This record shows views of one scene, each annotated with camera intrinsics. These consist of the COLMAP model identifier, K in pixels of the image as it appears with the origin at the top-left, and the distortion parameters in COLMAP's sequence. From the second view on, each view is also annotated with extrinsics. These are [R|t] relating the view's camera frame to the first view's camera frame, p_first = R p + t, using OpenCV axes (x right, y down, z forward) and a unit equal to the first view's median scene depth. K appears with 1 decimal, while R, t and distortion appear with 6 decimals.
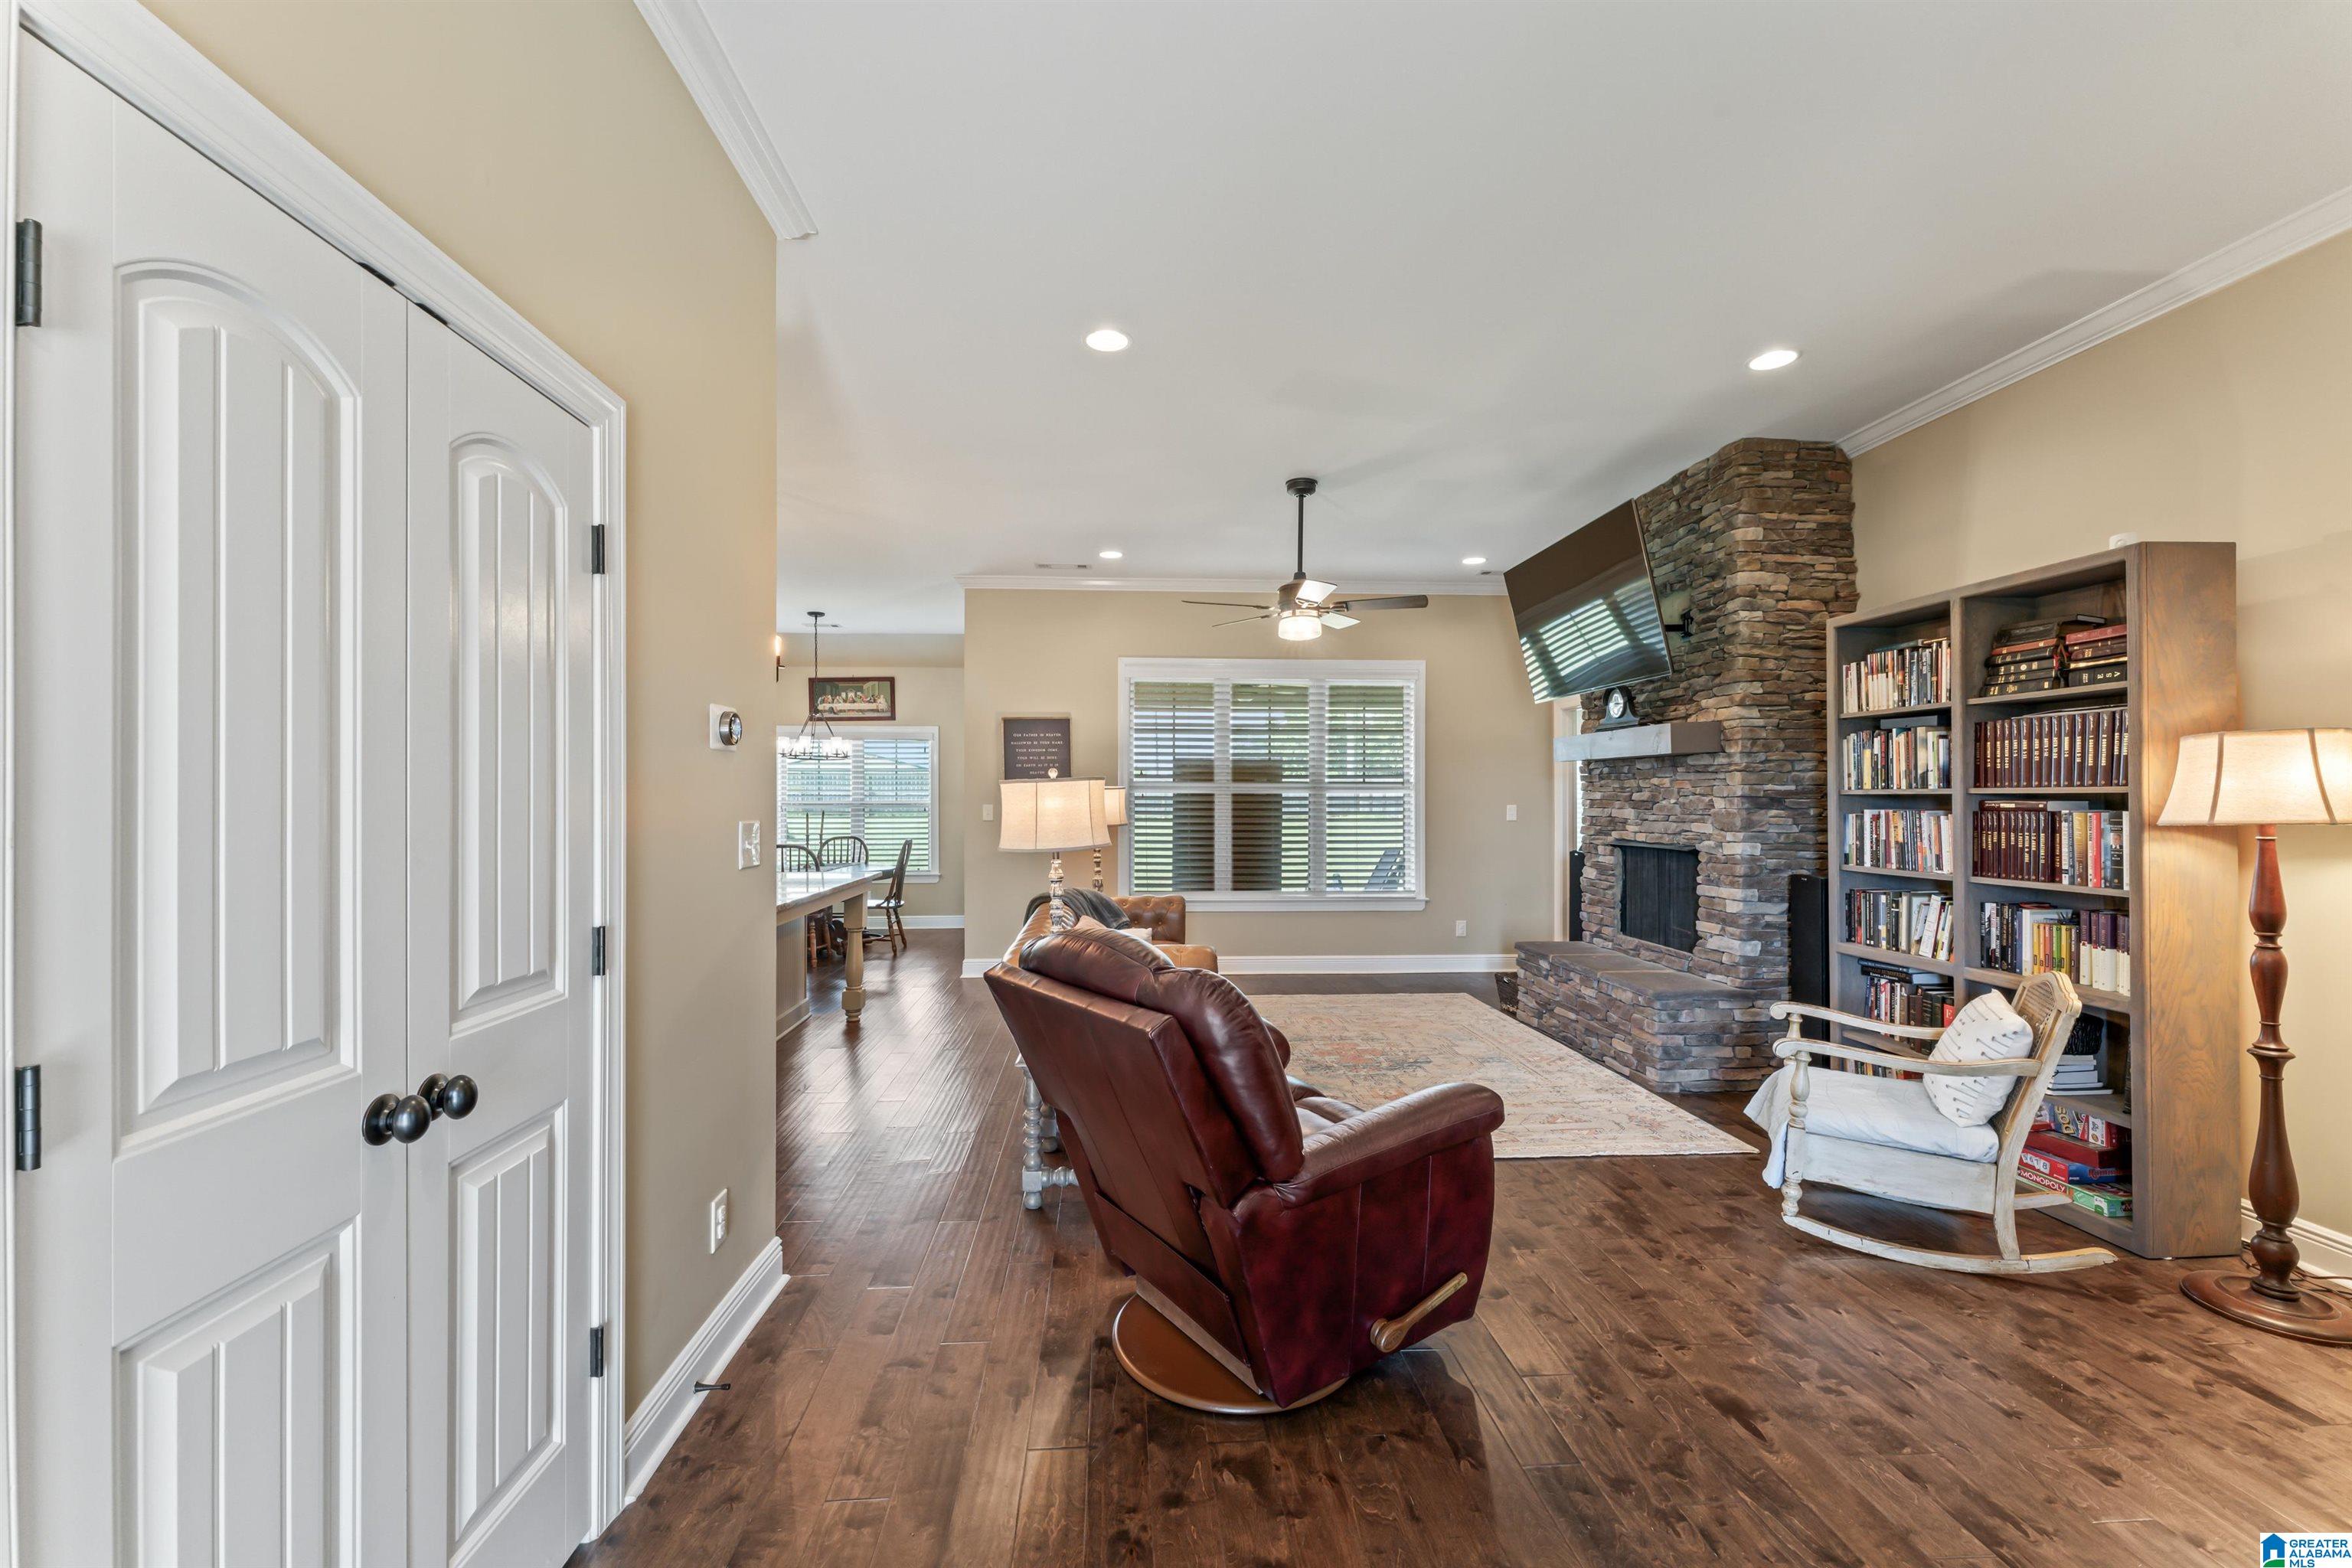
lens RADIAL K [[938.3, 0, 1173.7], [0, 938.3, 799.2], [0, 0, 1]] dist [0.001436, 0.000218]
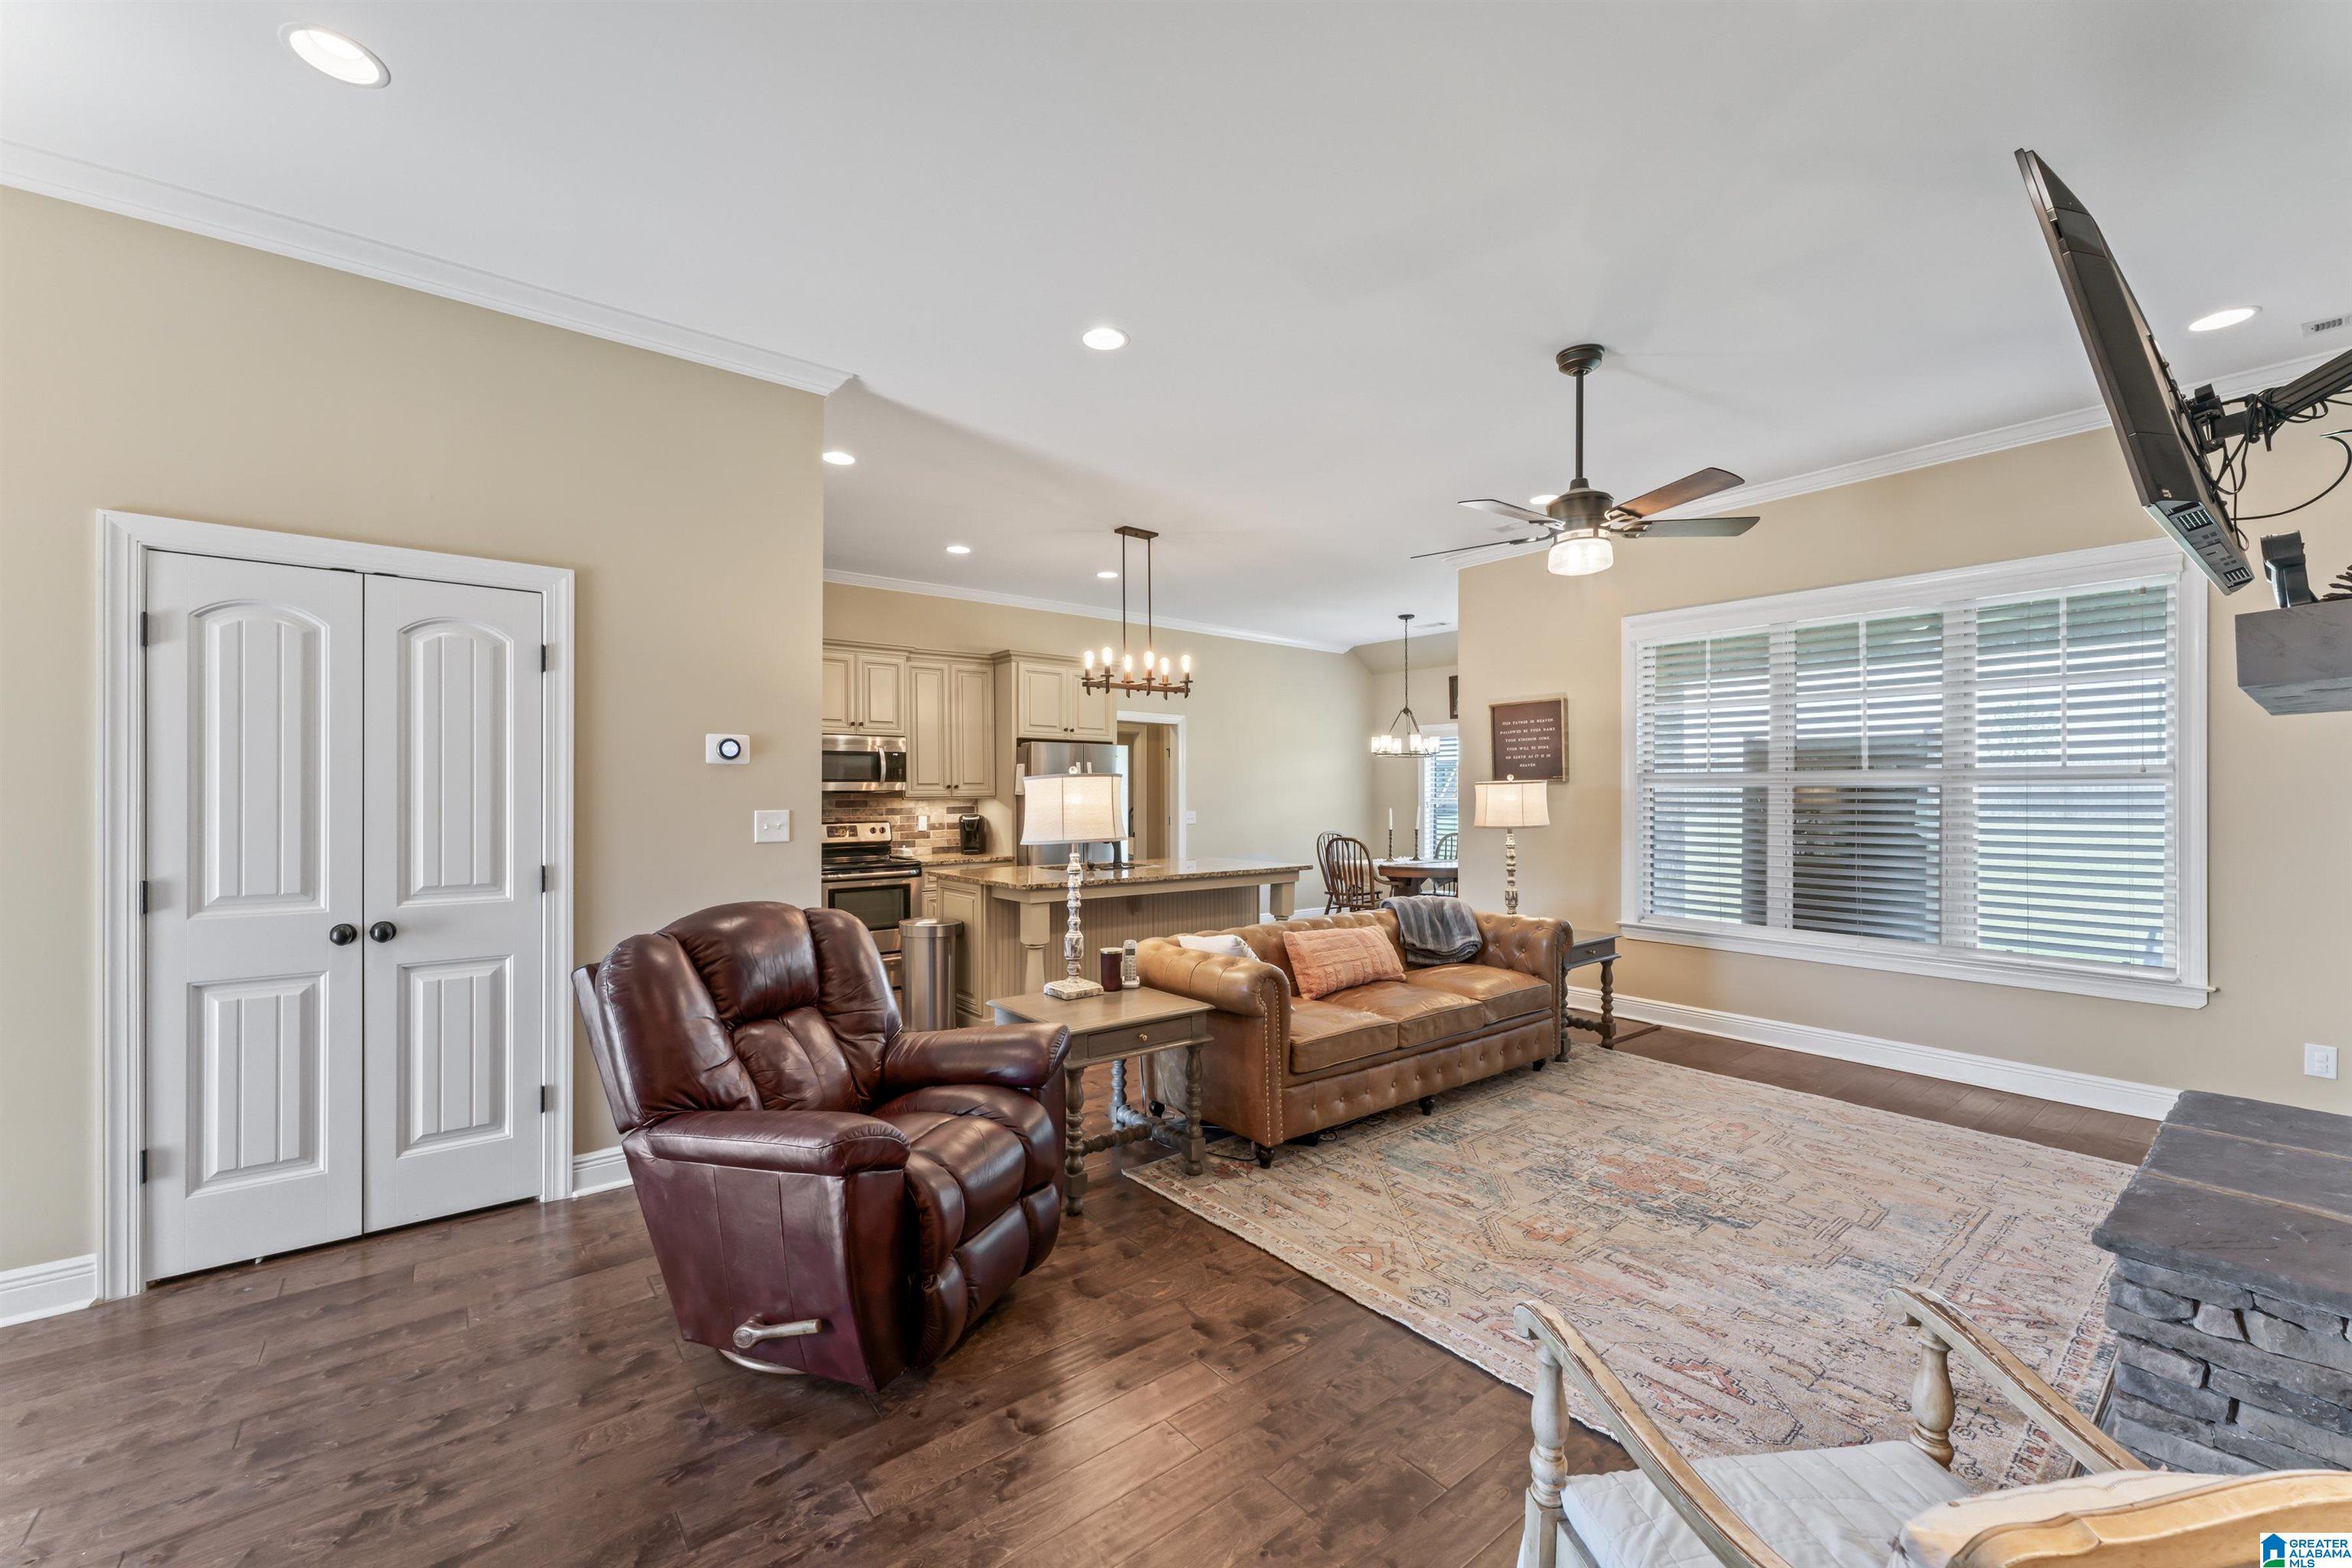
lens RADIAL K [[938.3, 0, 1172.2], [0, 938.3, 791.4], [0, 0, 1]] dist [0.001436, 0.000218]
pose [[0.568305, -0.002555, -0.822814, 0.555074], [-0.000730, 0.999993, -0.003610, -0.000948], [0.822817, 0.002652, 0.568300, 0.340356]]
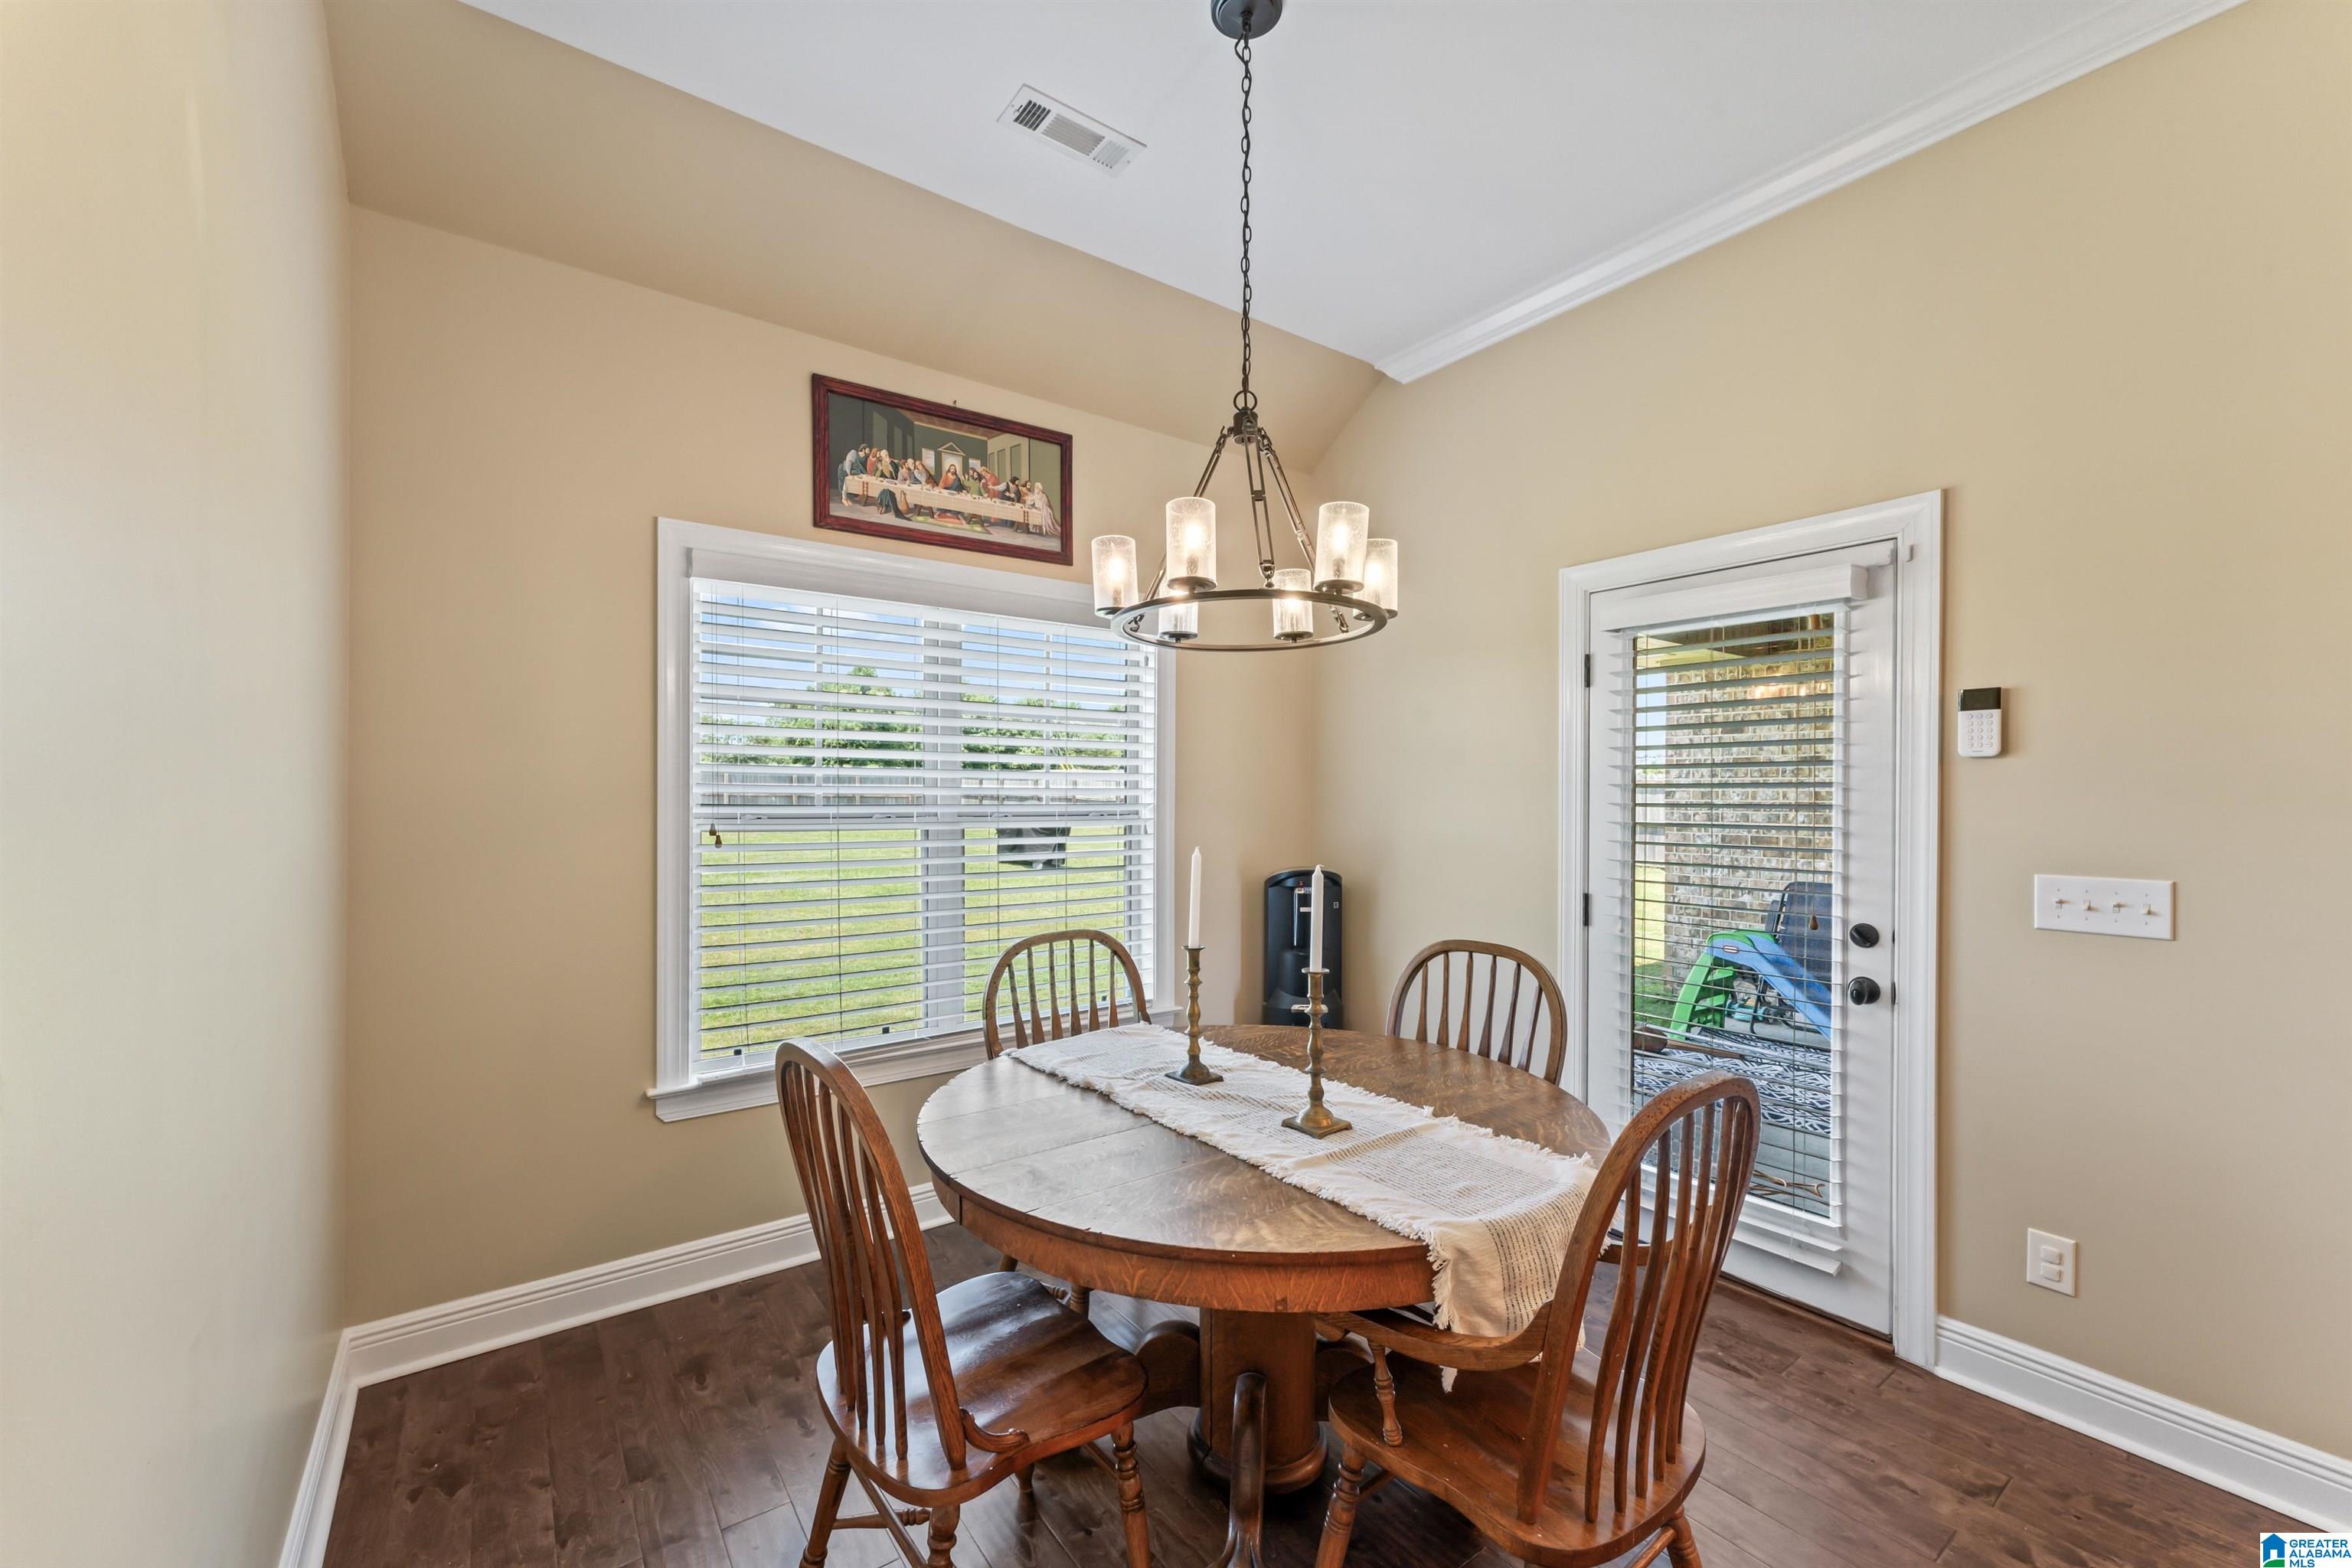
lens RADIAL K [[938.3, 0, 1178.3], [0, 938.3, 800.0], [0, 0, 1]] dist [0.001436, 0.000218]
pose [[0.846835, 0.003801, 0.531842, -0.887073], [-0.006337, 0.999976, 0.002944, -0.002791], [-0.531818, -0.005863, 0.846839, 1.390573]]
